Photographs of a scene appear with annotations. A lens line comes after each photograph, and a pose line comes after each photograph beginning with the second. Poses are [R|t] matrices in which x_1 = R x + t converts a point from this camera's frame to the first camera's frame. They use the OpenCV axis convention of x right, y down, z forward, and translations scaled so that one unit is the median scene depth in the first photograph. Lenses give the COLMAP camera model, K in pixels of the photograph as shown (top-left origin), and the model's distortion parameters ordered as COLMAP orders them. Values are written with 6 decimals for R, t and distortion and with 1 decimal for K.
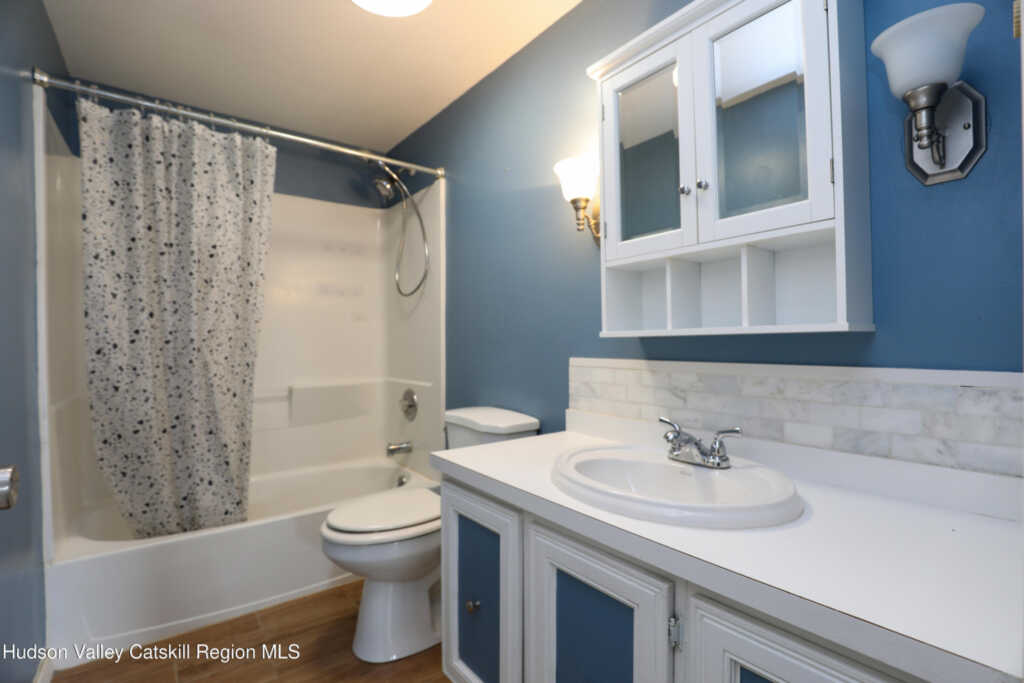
lens RADIAL K [[470.4, 0, 505.0], [0, 470.4, 340.3], [0, 0, 1]] dist [-0.018602, 0.005493]
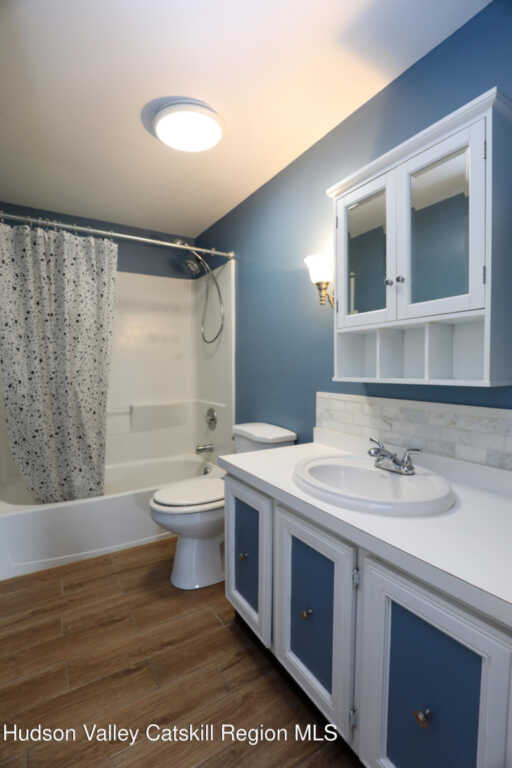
lens RADIAL K [[352.8, 0, 257.2], [0, 352.8, 384.0], [0, 0, 1]] dist [-0.018602, 0.005493]
pose [[0.995538, 0.007358, -0.094071, 0.060140], [-0.002192, 0.998489, 0.054899, -0.046863], [0.094333, -0.054448, 0.994051, -0.085449]]
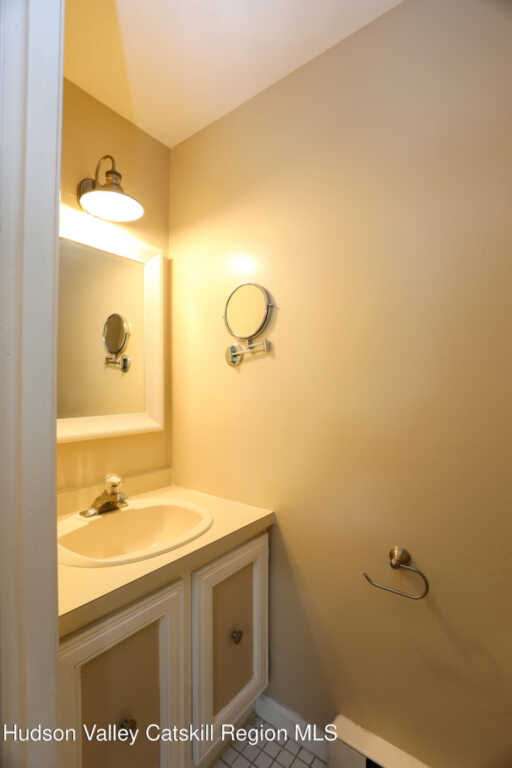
lens RADIAL K [[352.8, 0, 253.7], [0, 352.8, 388.2], [0, 0, 1]] dist [-0.018602, 0.005493]
pose [[-0.264808, -0.002071, 0.964299, -0.571104], [-0.016977, 0.999853, -0.002515, -0.076295], [-0.964152, -0.017037, -0.264804, 0.692759]]
